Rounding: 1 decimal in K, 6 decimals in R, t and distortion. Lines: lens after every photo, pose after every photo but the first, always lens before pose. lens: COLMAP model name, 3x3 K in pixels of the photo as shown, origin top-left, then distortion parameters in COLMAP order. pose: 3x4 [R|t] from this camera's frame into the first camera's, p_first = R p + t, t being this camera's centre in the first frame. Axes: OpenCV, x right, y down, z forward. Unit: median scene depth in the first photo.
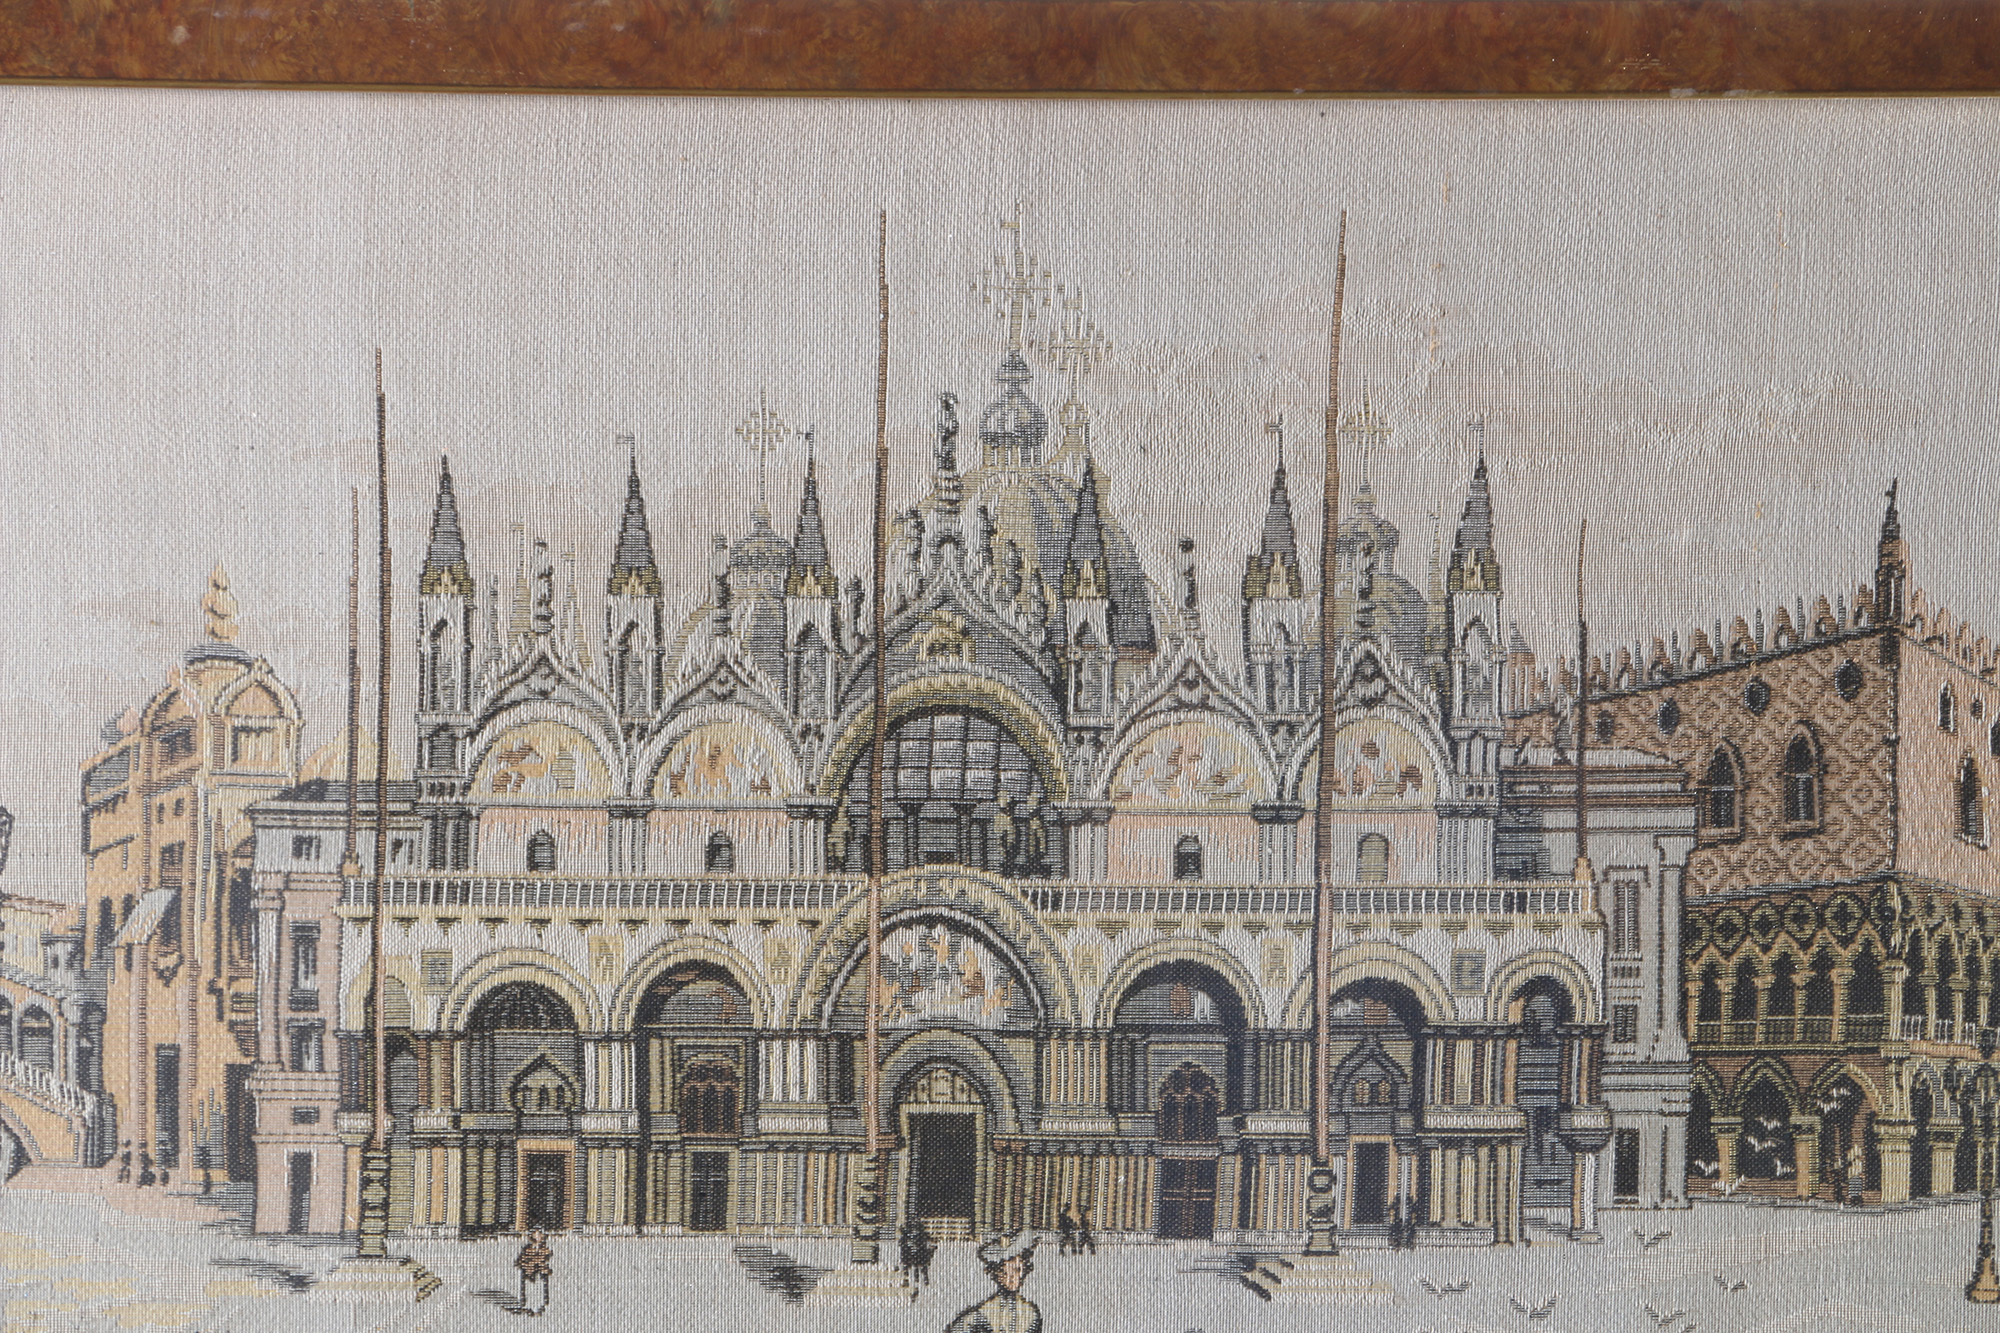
lens RADIAL K [[11577.5, 0, 998.5], [0, 11577.5, 659.0], [0, 0, 1]] dist [1.989161, 0.000000]
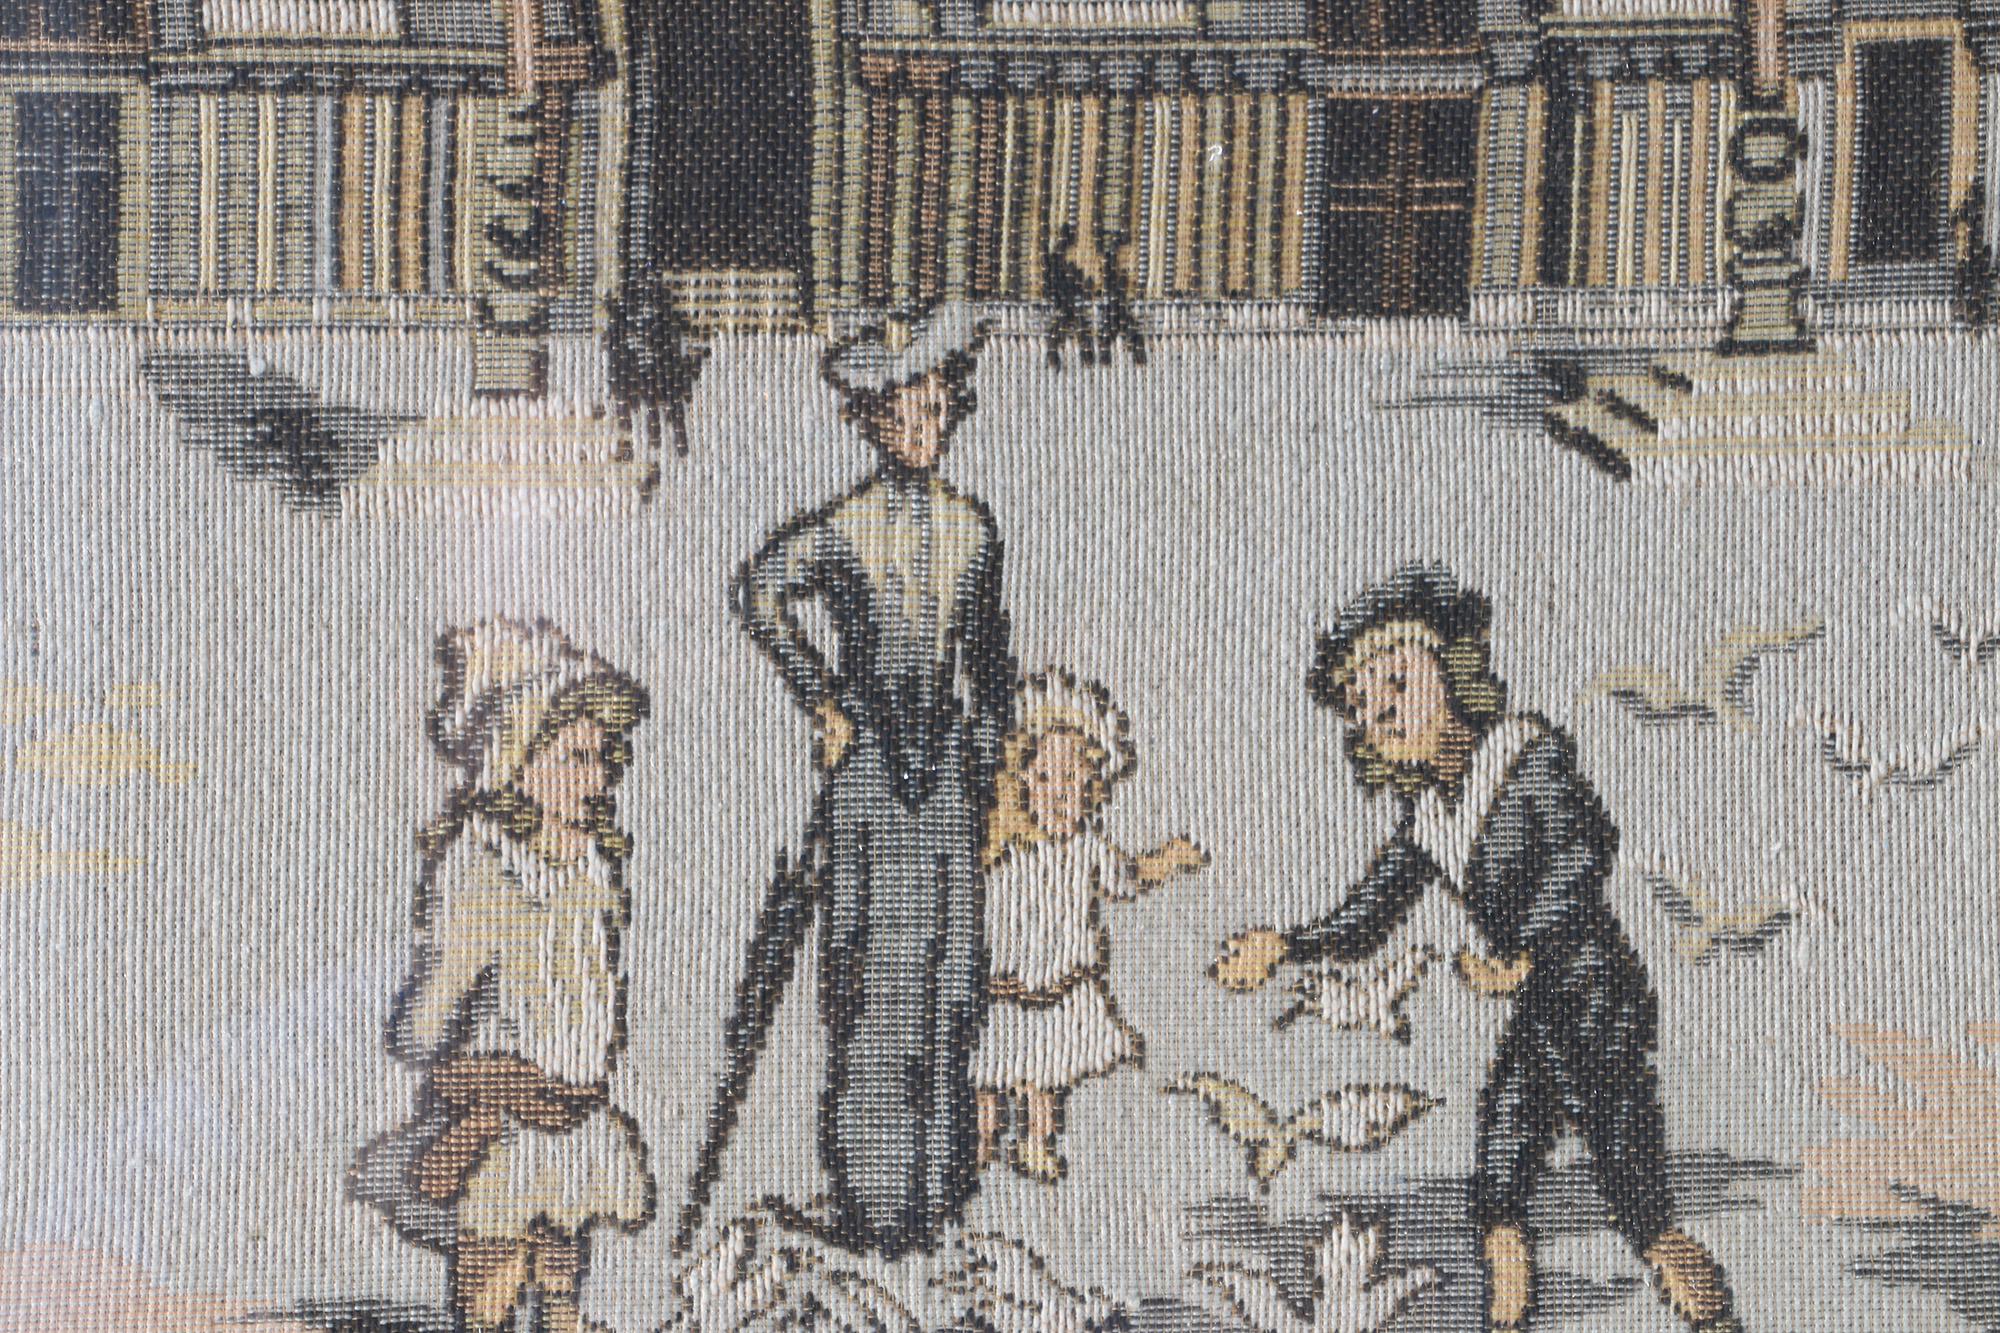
lens RADIAL K [[6581.2, 0, 1000.8], [0, 6581.2, 672.3], [0, 0, 1]] dist [0.403837, 0.000000]
pose [[0.997152, -0.014046, 0.074092, -0.011583], [0.017815, 0.998567, -0.050456, 0.071075], [-0.073277, 0.051632, 0.995974, 0.796034]]
